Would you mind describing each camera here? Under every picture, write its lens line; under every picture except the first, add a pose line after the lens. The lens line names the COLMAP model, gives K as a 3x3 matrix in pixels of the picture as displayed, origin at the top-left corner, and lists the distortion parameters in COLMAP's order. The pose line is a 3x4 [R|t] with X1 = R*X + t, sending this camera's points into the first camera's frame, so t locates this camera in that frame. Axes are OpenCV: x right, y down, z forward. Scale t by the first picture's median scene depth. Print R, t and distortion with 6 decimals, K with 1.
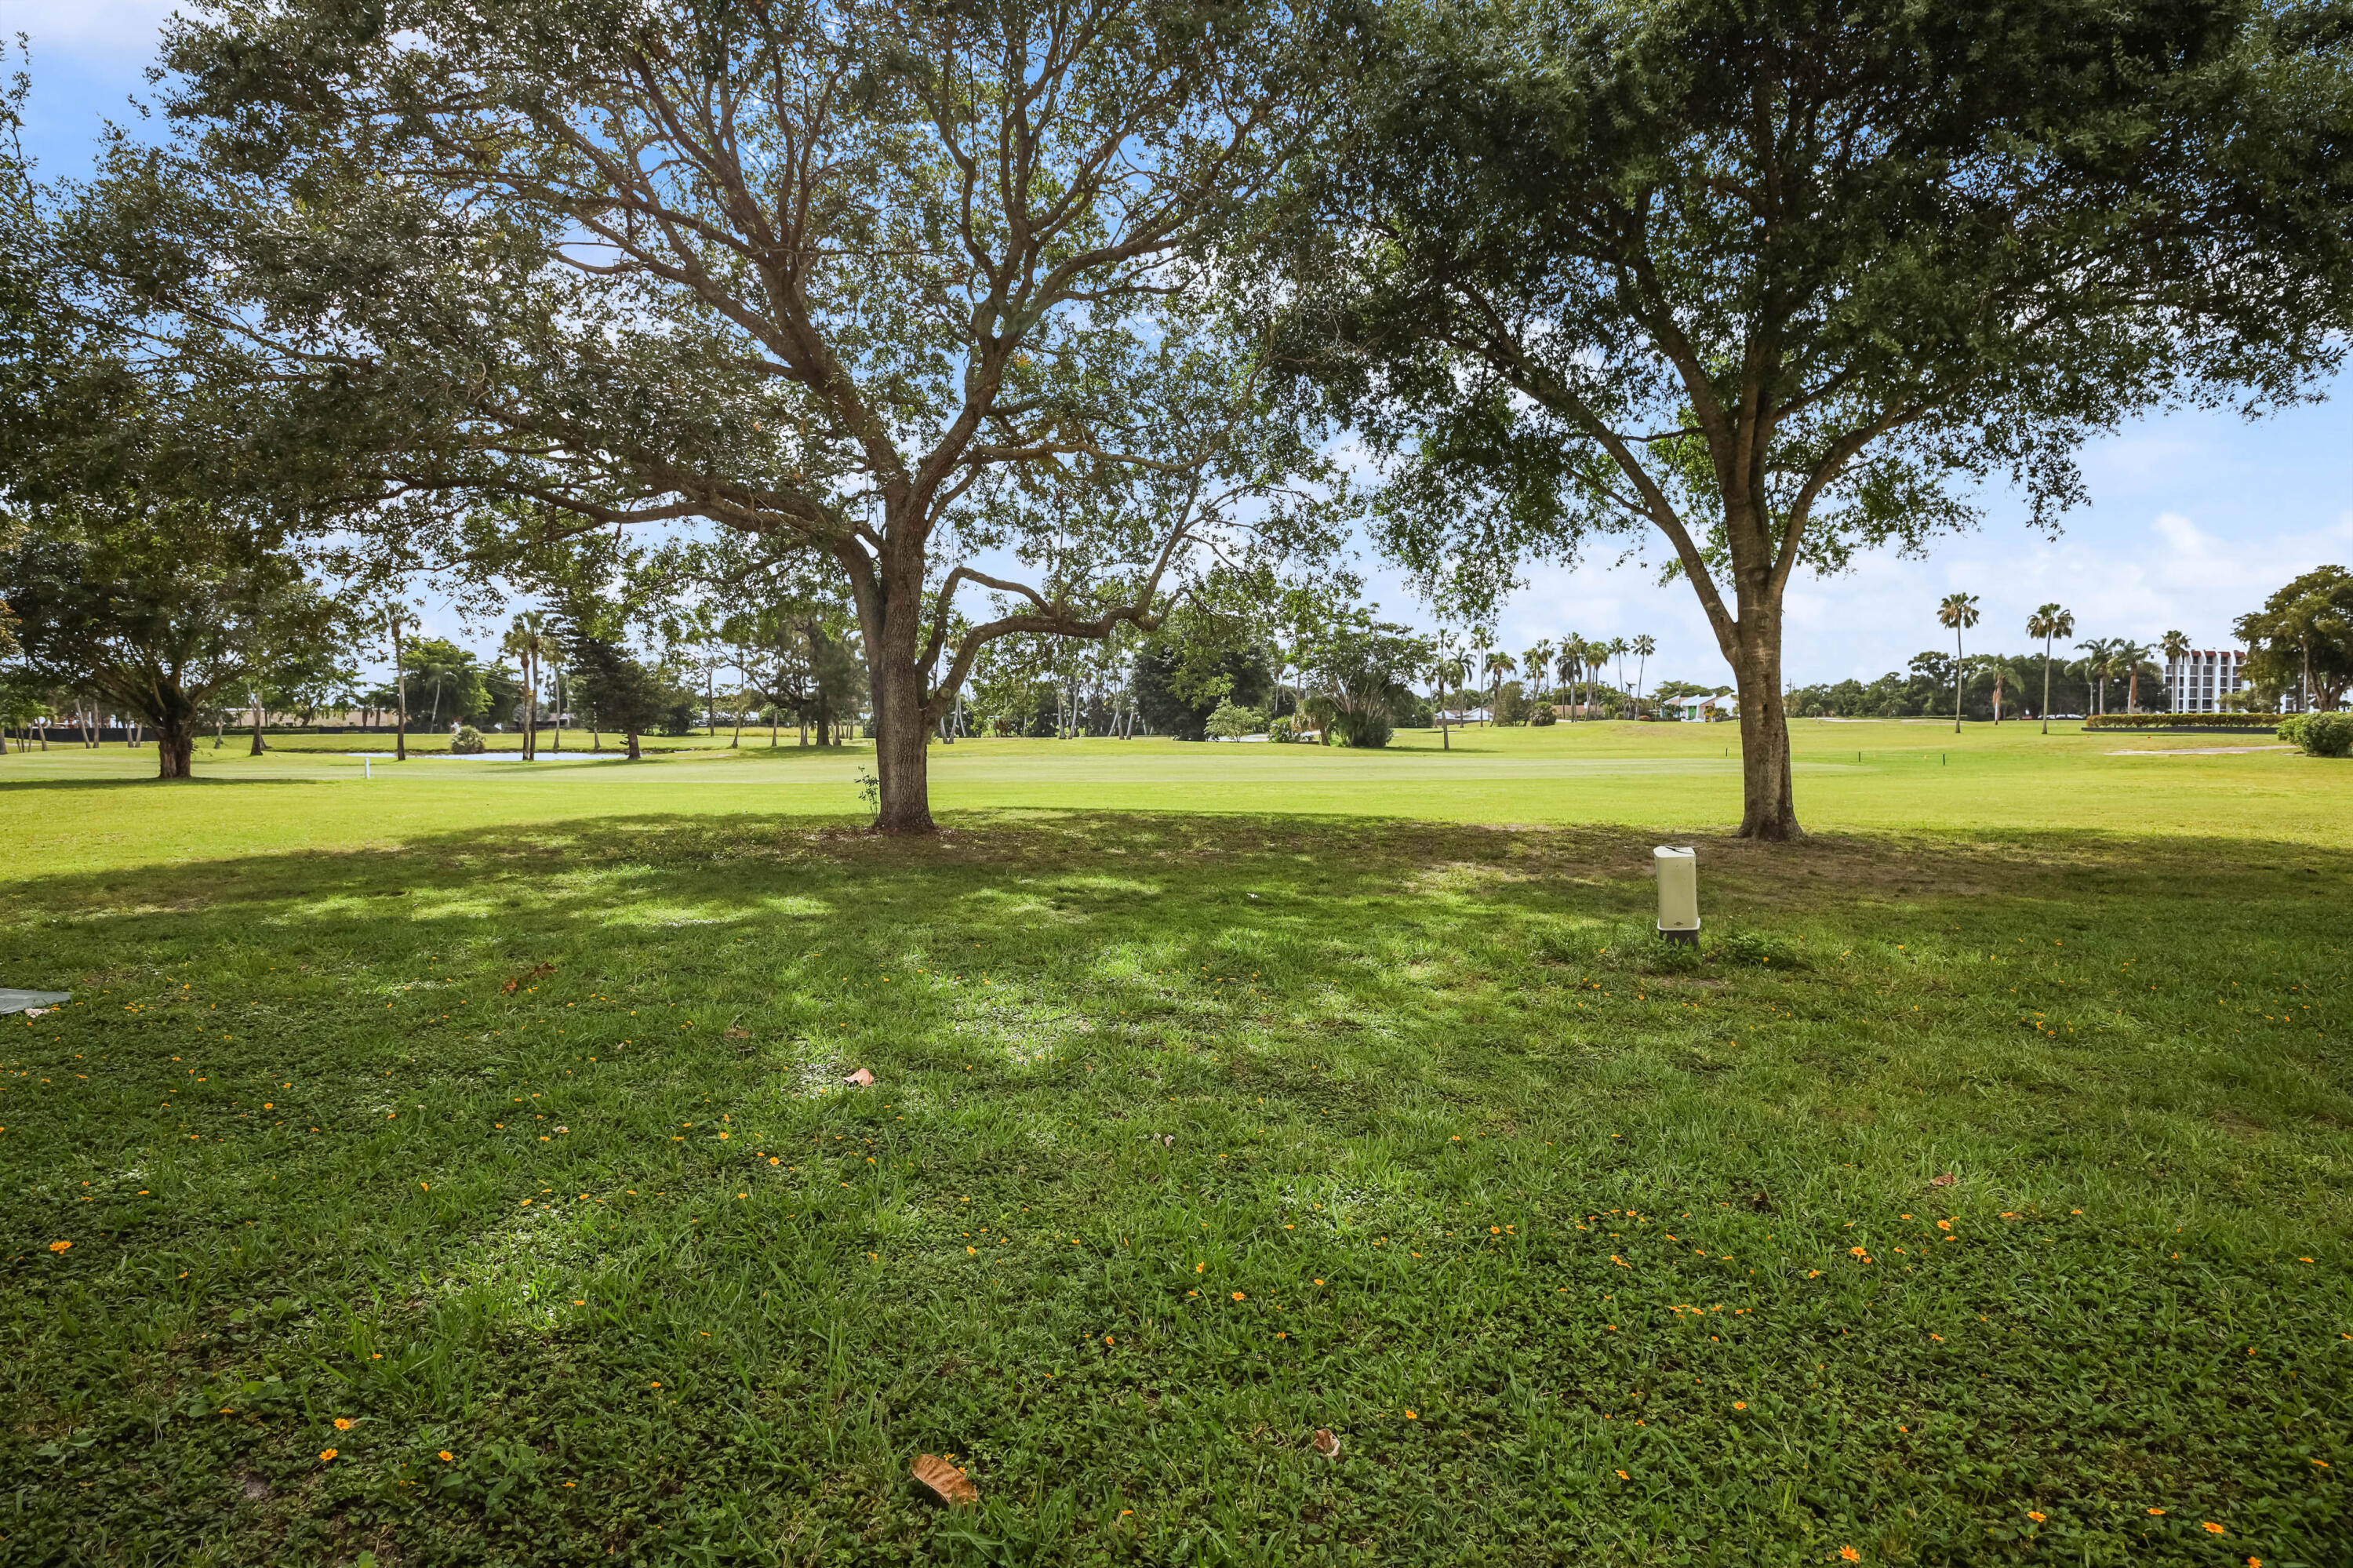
lens RADIAL K [[1144.3, 0, 1158.6], [0, 1144.3, 759.5], [0, 0, 1]] dist [-0.028399, -0.001743]
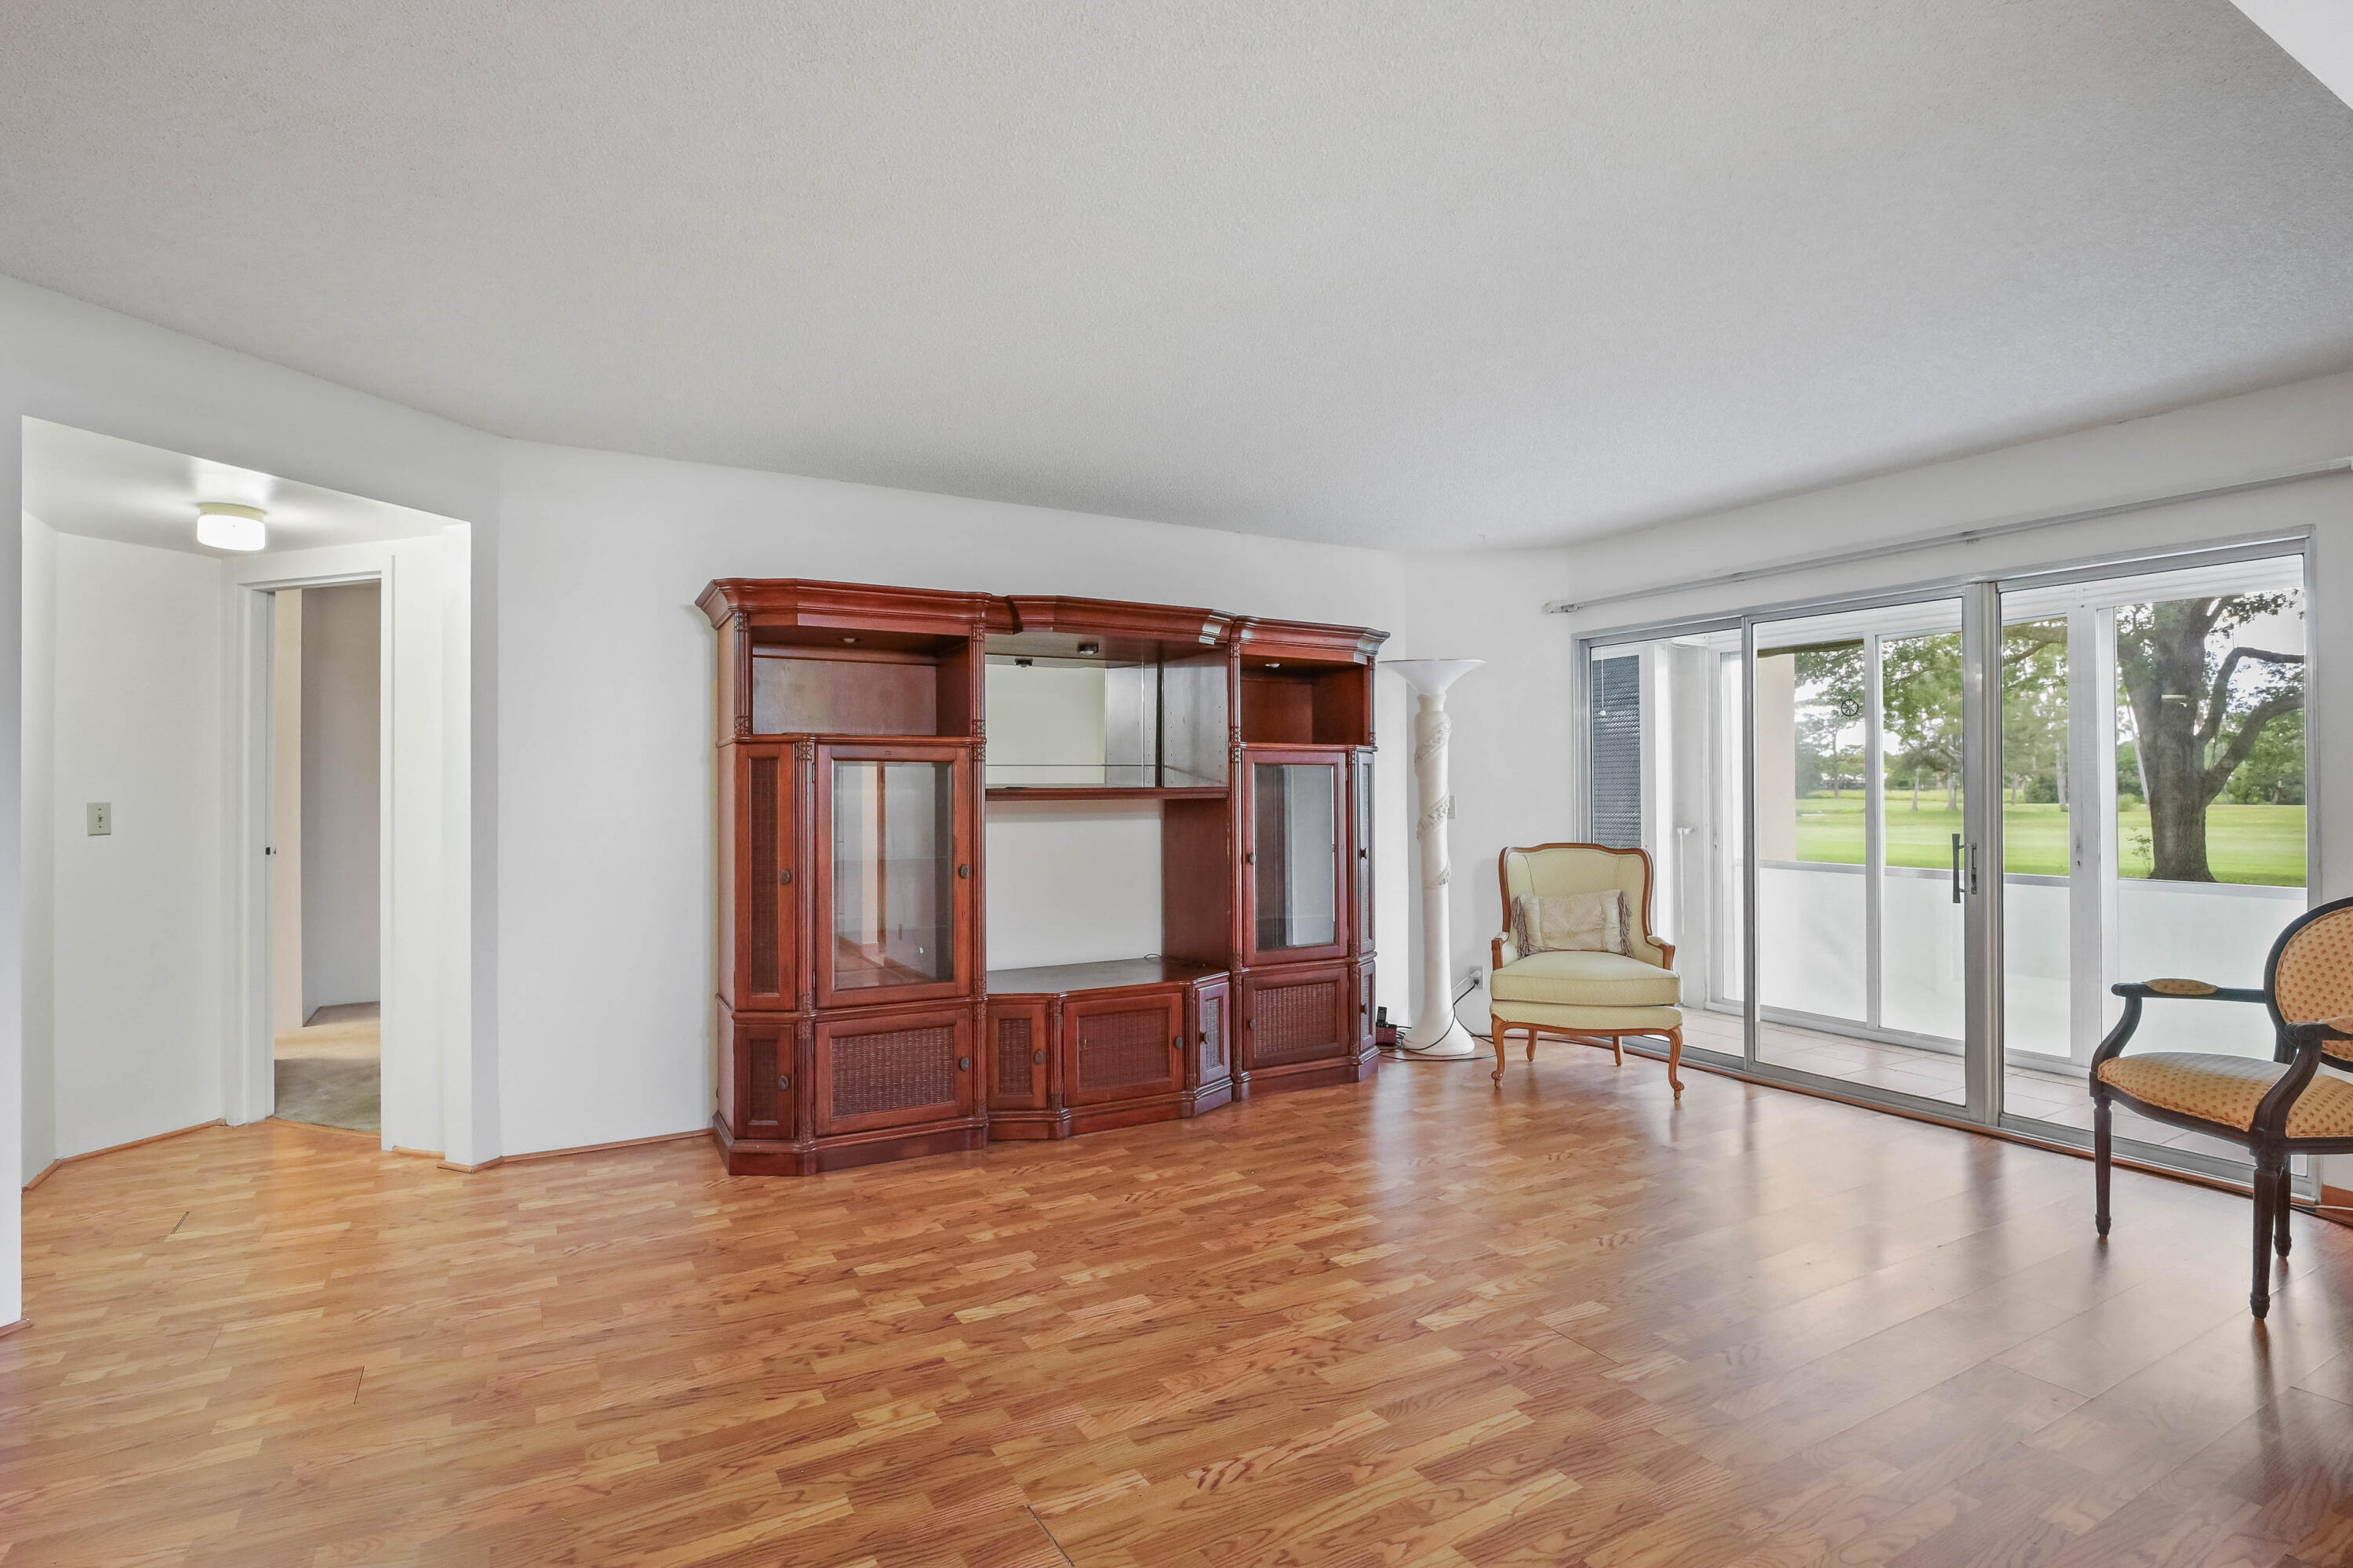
lens RADIAL K [[1145.0, 0, 1172.3], [0, 1145.0, 792.1], [0, 0, 1]] dist [-0.016002, -0.001110]
pose [[0.629684, 0.008048, -0.776810, 0.016211], [-0.027722, 0.999542, -0.012117, 0.007911], [0.776356, 0.029165, 0.629619, -0.360260]]
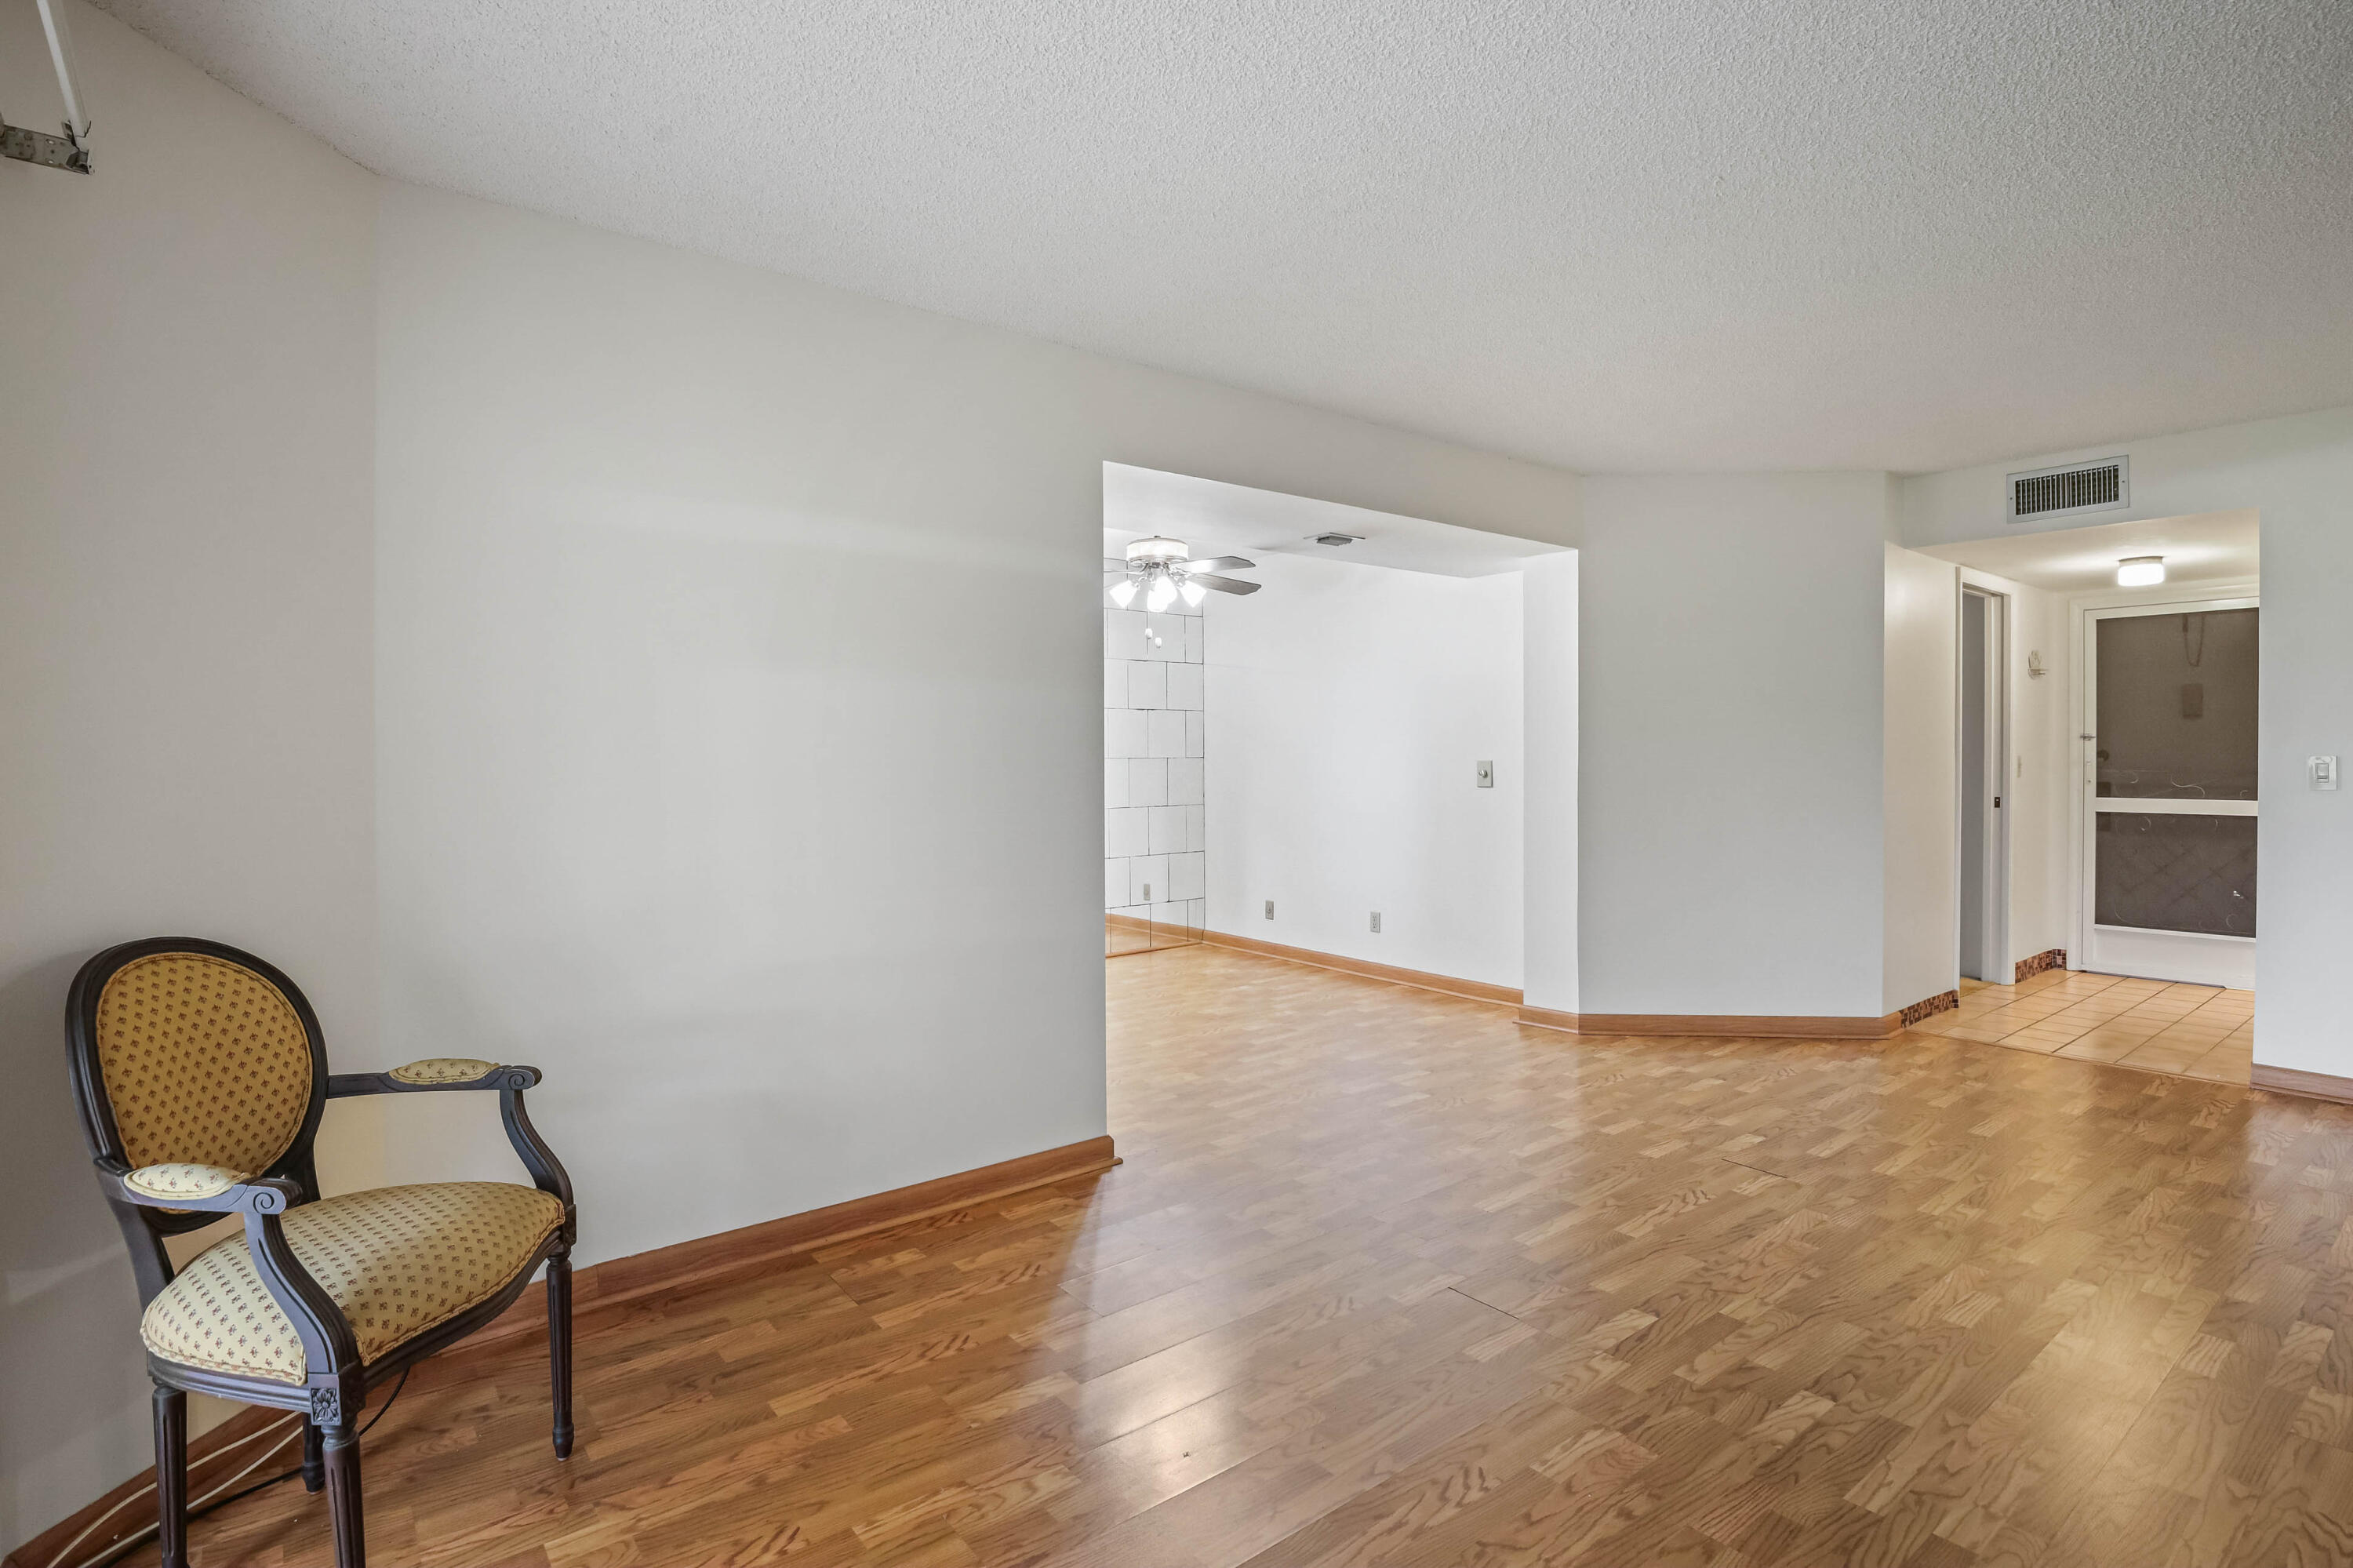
lens RADIAL K [[1144.3, 0, 1158.6], [0, 1144.3, 759.5], [0, 0, 1]] dist [-0.028399, -0.001743]
pose [[-0.724763, 0.009804, 0.688929, -0.110641], [0.034855, 0.999140, 0.022449, 0.001200], [-0.688116, 0.040283, -0.724482, -0.135249]]
